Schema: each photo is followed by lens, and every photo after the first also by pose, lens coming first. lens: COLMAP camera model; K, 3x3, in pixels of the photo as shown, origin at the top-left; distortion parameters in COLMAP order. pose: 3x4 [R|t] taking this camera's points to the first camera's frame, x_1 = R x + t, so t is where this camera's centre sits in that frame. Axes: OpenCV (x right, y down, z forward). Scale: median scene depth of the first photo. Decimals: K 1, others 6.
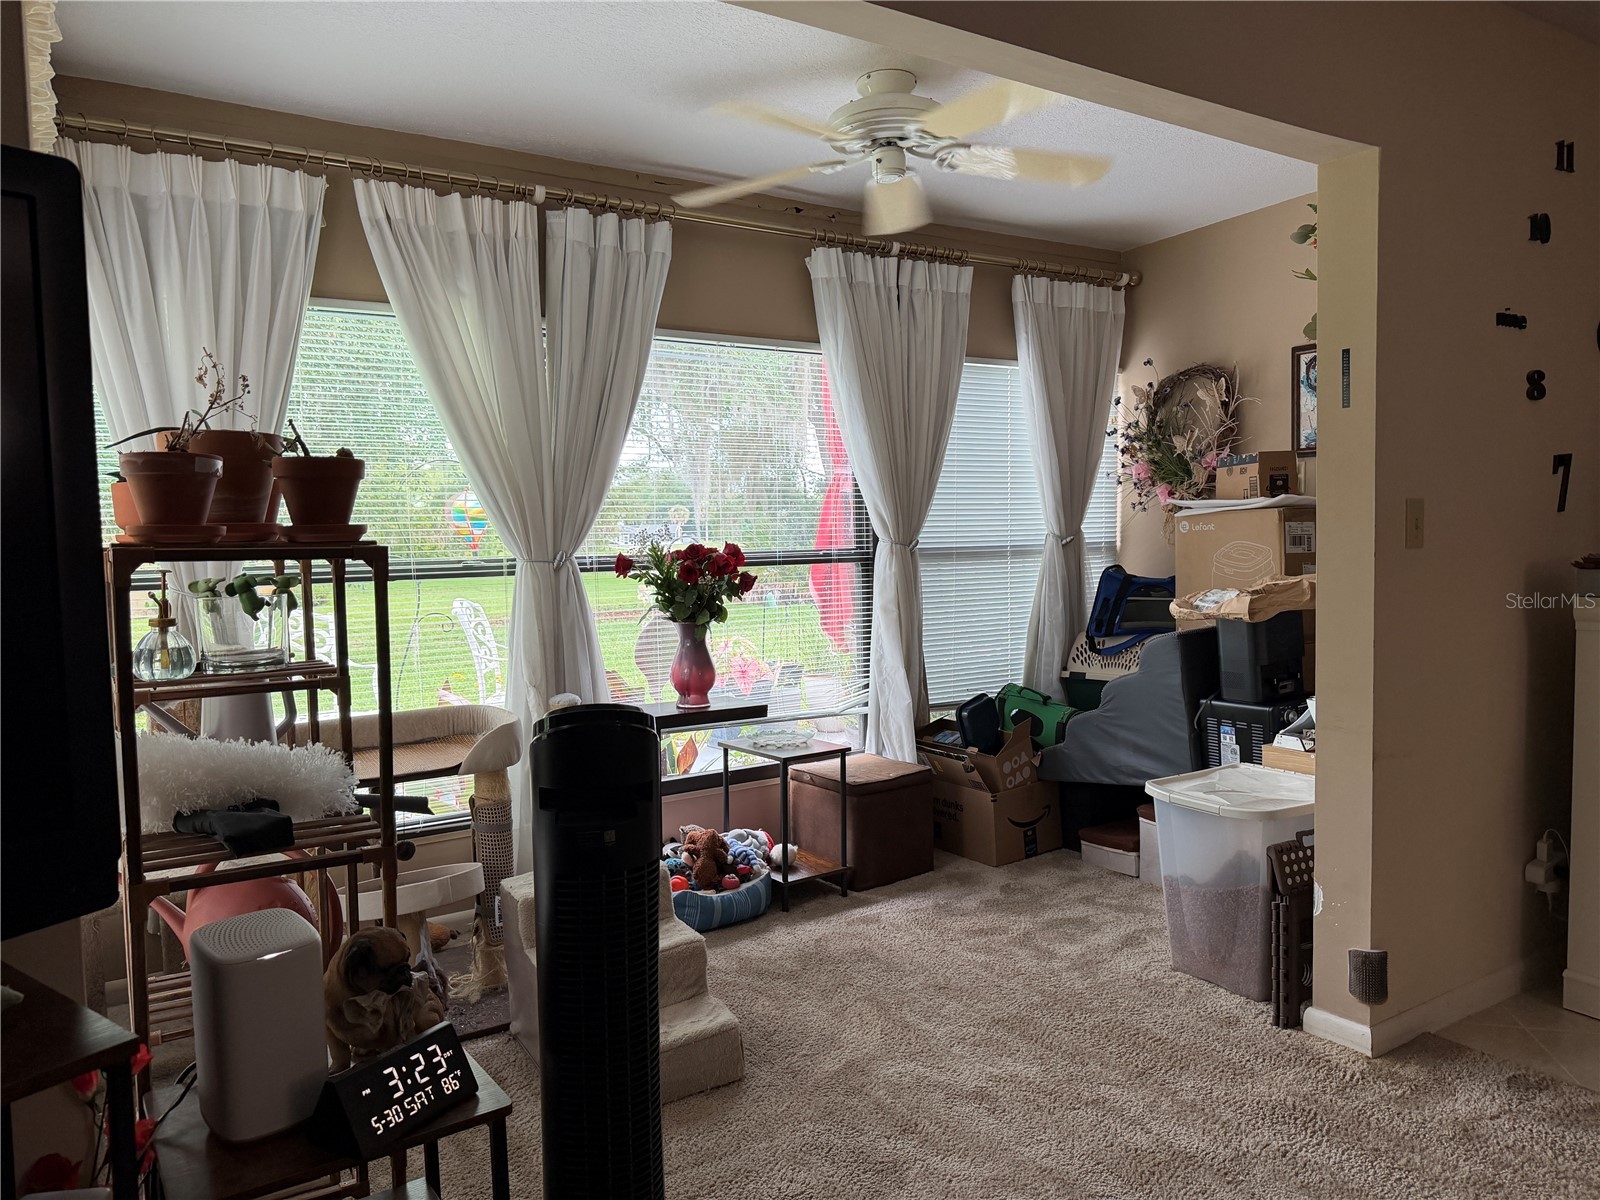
lens RADIAL K [[1129.0, 0, 799.2], [0, 1129.0, 591.6], [0, 0, 1]] dist [0.056431, -0.073702]
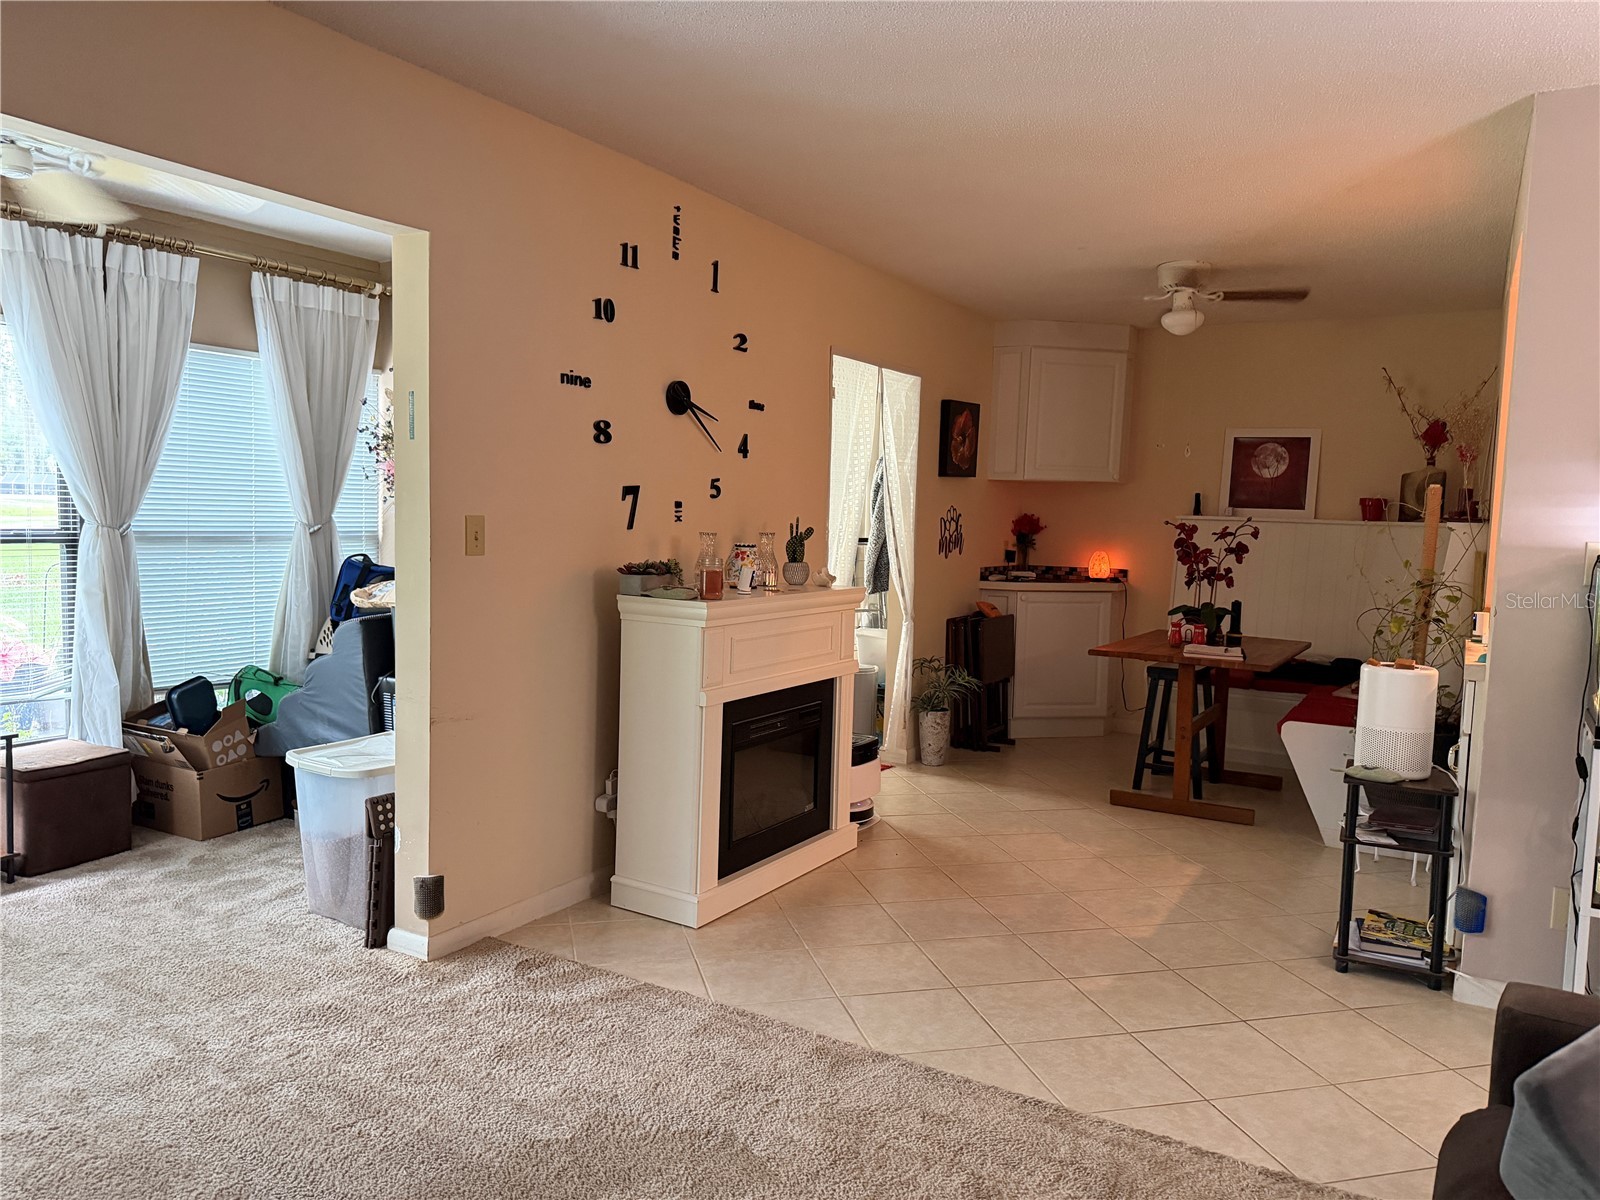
lens RADIAL K [[1129.0, 0, 792.6], [0, 1129.0, 600.5], [0, 0, 1]] dist [0.056431, -0.073702]
pose [[0.890753, 0.012370, 0.454319, 0.179626], [-0.025006, 0.999449, 0.021816, -0.015583], [-0.453799, -0.030794, 0.890572, -0.178353]]
